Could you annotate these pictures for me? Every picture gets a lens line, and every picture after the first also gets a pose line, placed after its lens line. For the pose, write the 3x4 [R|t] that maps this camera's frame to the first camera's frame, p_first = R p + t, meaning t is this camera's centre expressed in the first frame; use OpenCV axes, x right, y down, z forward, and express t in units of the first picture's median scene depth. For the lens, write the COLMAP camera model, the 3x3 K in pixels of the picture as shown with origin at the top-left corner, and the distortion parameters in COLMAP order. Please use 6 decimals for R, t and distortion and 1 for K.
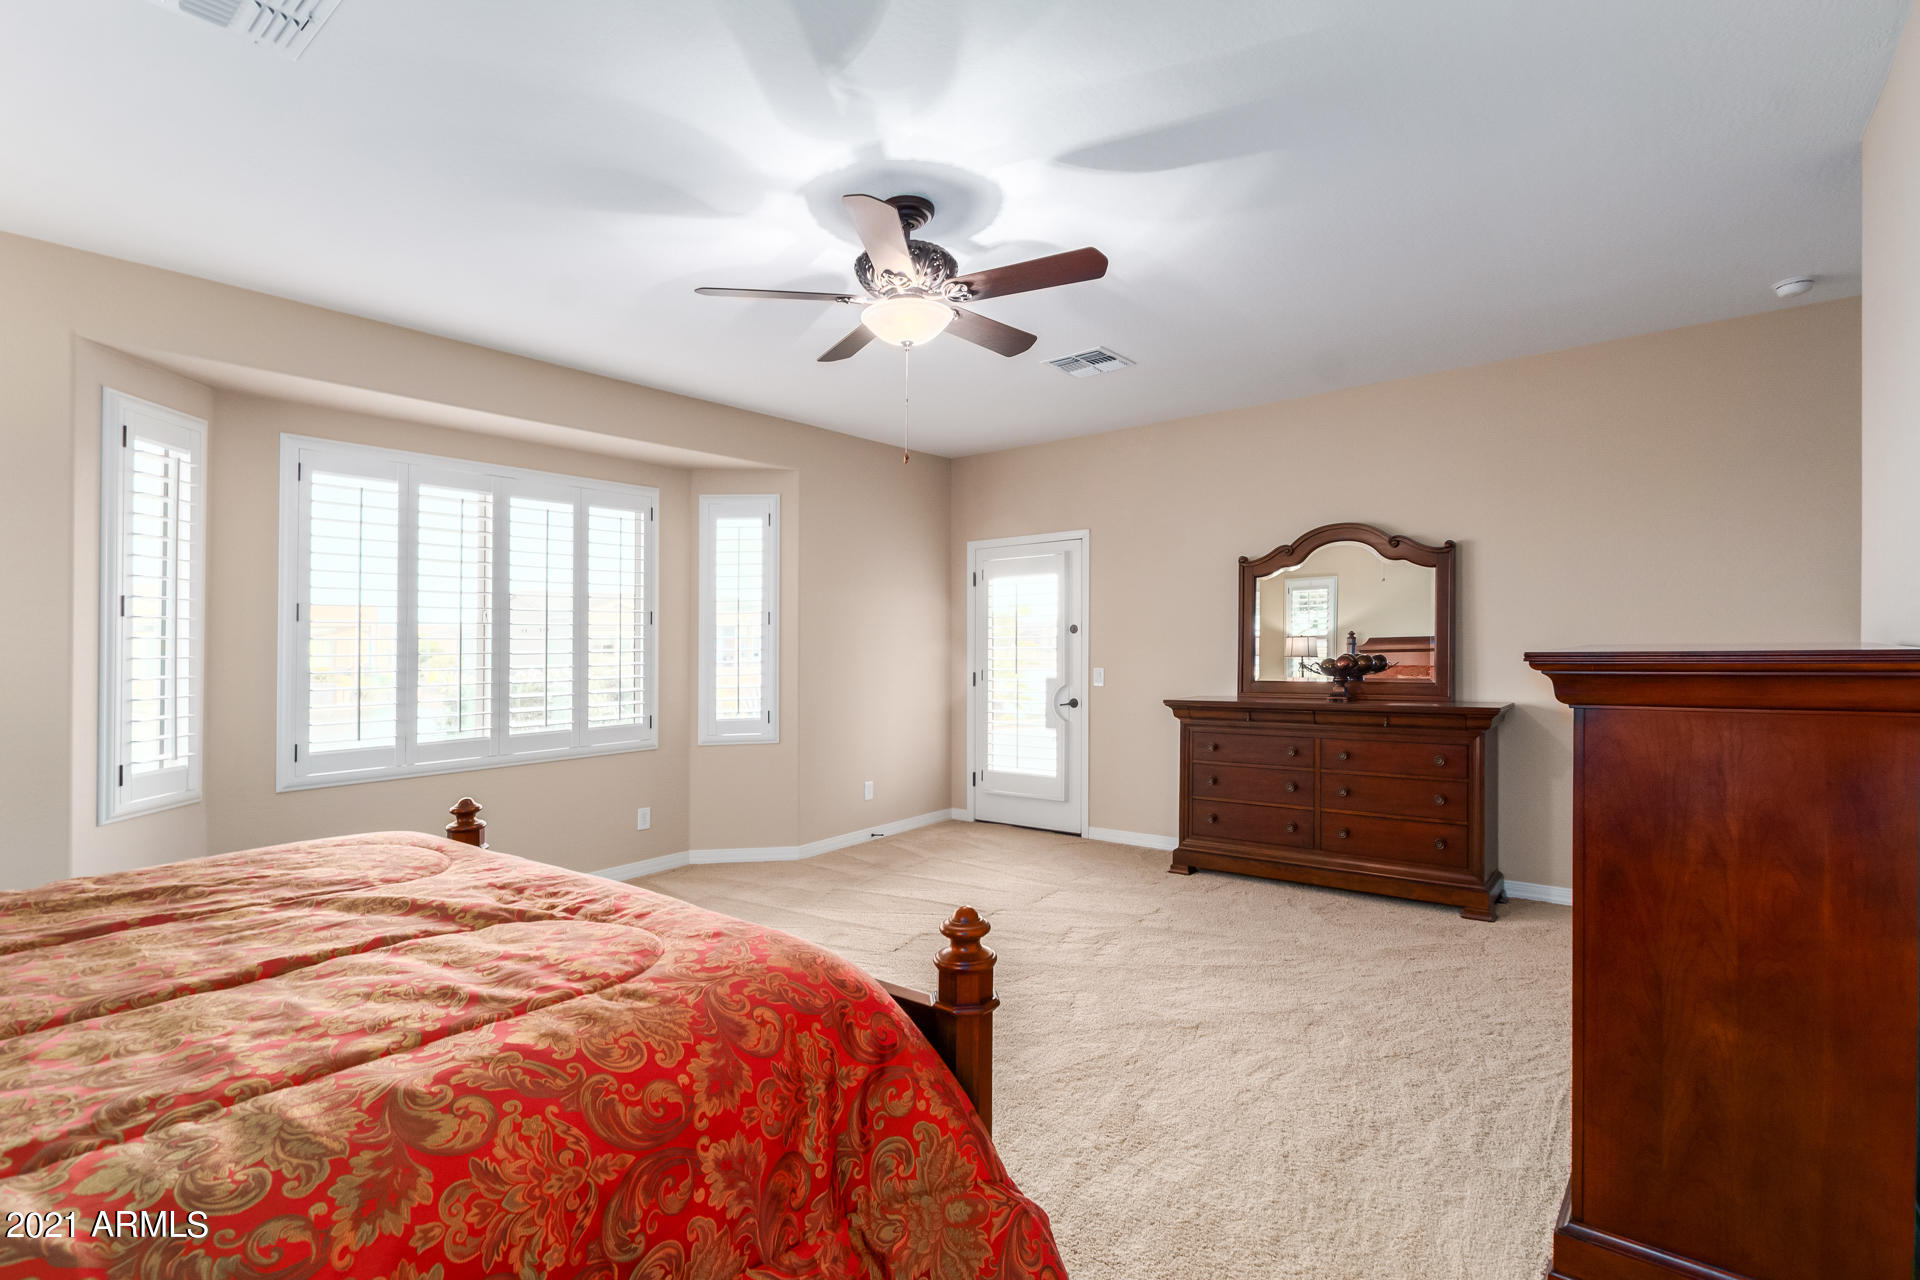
lens RADIAL K [[886.1, 0, 949.9], [0, 886.1, 634.8], [0, 0, 1]] dist [-0.001836, -0.000812]
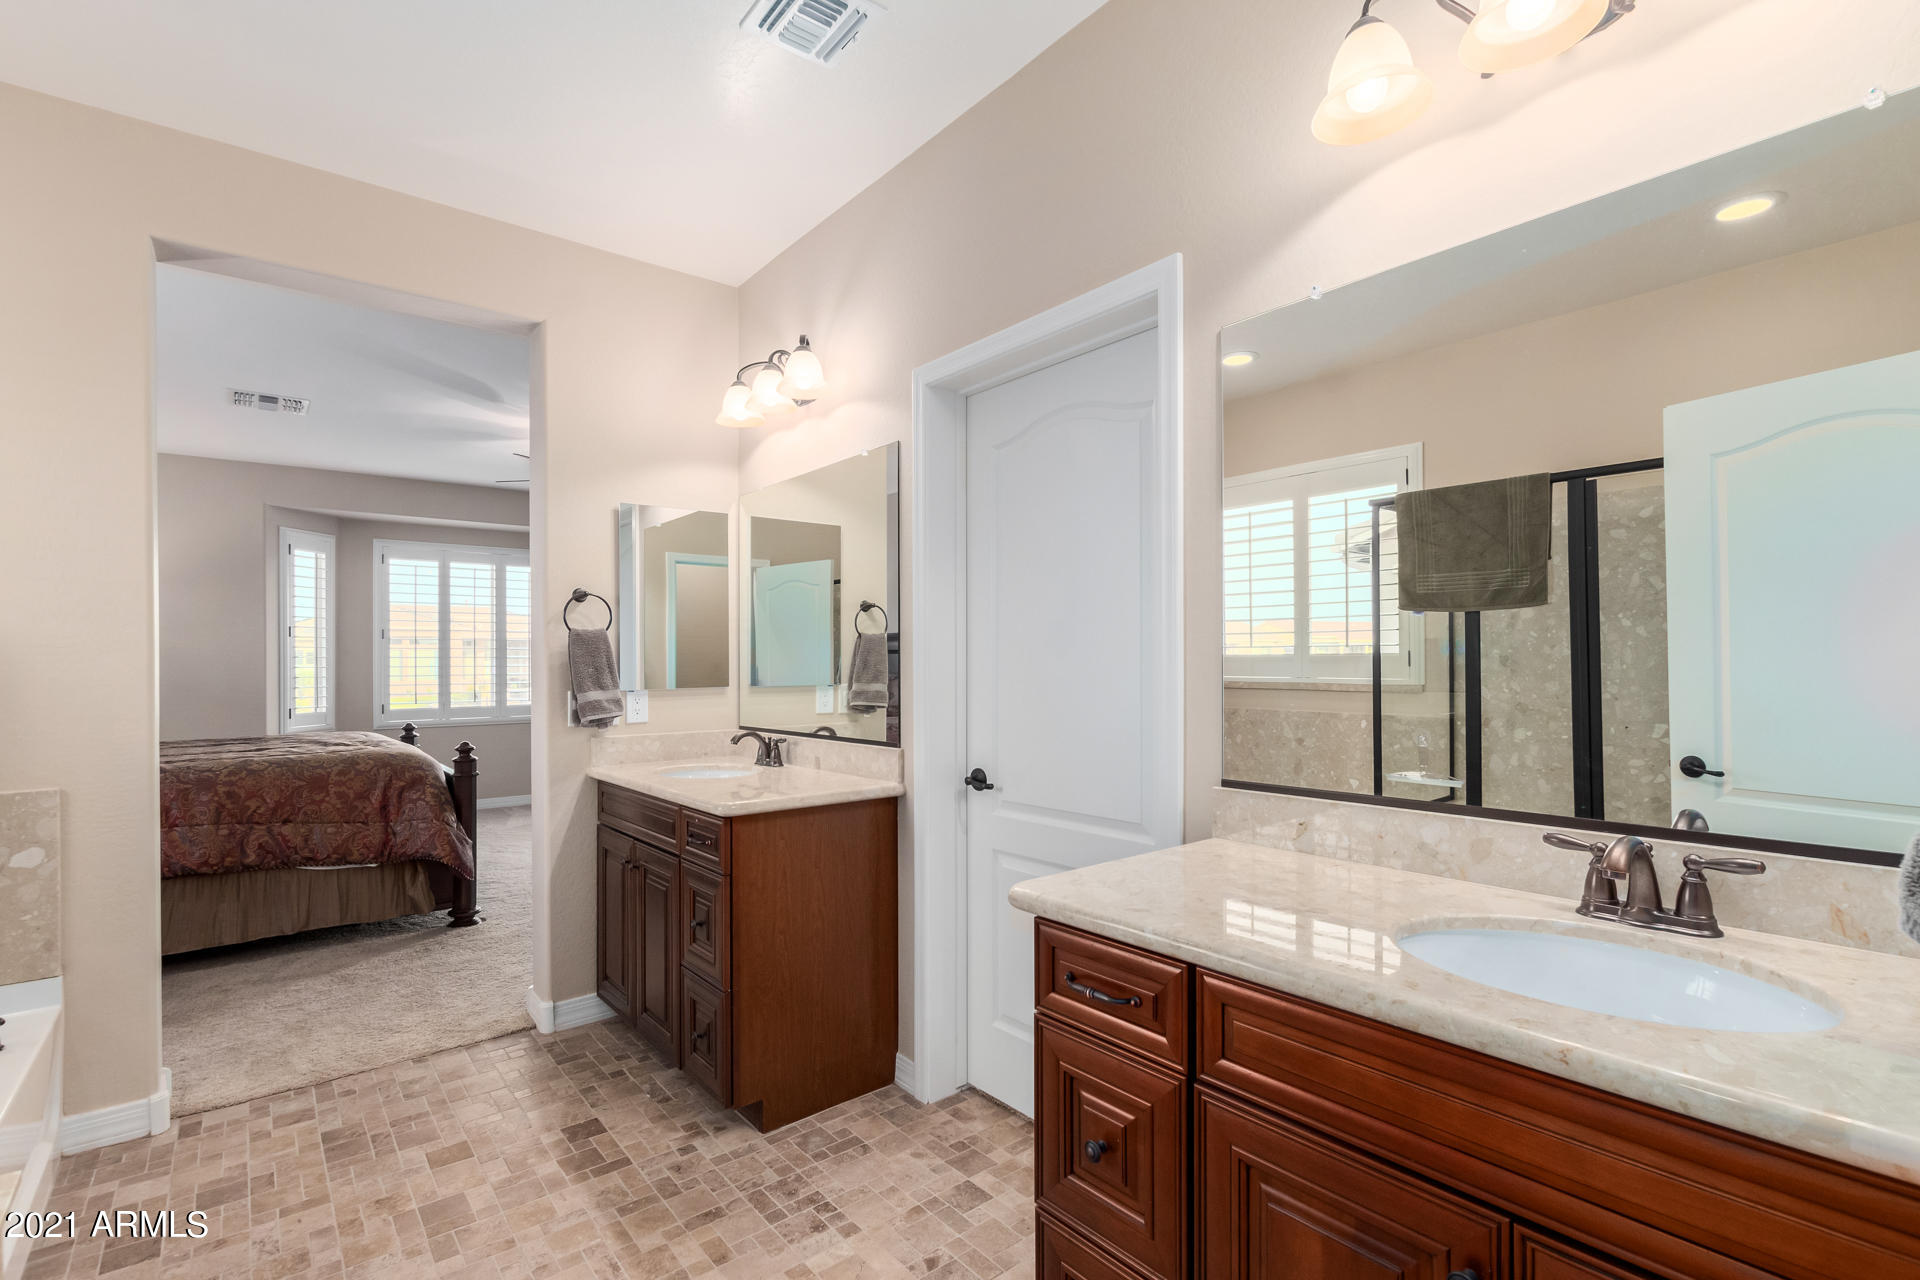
lens RADIAL K [[886.1, 0, 964.5], [0, 886.1, 658.5], [0, 0, 1]] dist [-0.001836, -0.000812]
pose [[0.976372, 0.005879, -0.216017, 0.960980], [-0.004186, 0.999957, 0.008294, 0.006239], [0.216056, -0.007194, 0.976354, -0.621259]]
